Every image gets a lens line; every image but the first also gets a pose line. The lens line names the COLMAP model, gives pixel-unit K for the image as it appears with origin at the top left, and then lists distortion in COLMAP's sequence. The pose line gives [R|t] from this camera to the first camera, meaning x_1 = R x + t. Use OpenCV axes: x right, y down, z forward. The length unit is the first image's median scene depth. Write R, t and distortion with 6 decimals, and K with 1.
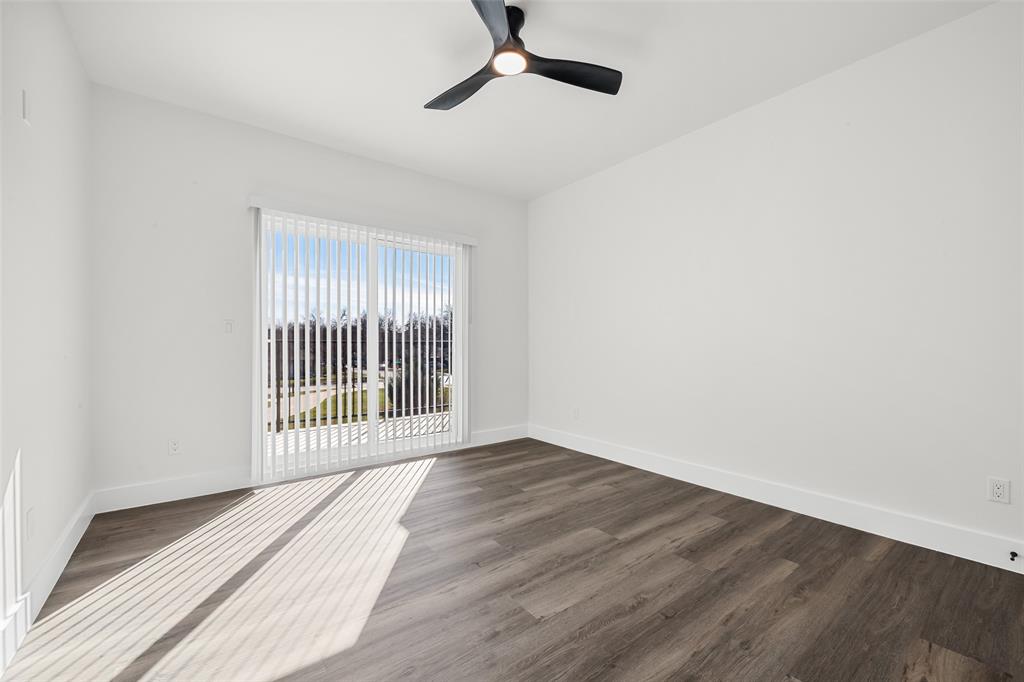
lens RADIAL K [[409.0, 0, 512.0], [0, 409.0, 342.1], [0, 0, 1]] dist [-0.001271, -0.000702]
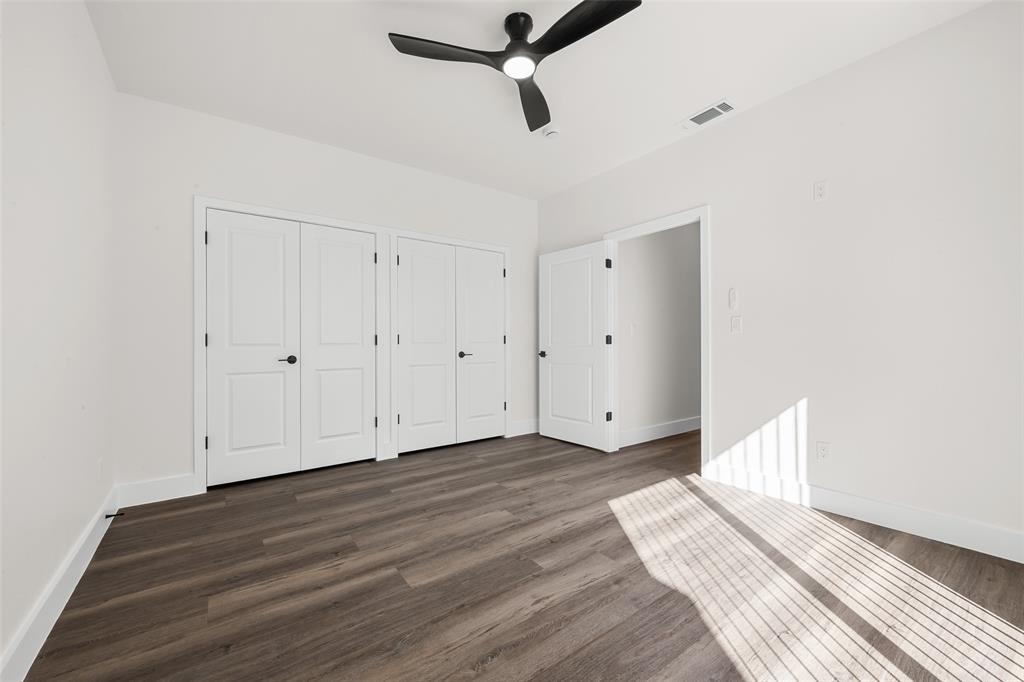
lens RADIAL K [[409.0, 0, 511.4], [0, 409.0, 341.4], [0, 0, 1]] dist [-0.001271, -0.000702]
pose [[-0.999708, 0.007032, 0.023129, -0.004362], [0.007023, 0.999975, -0.000460, 0.010687], [-0.023132, -0.000297, -0.999732, 2.023201]]
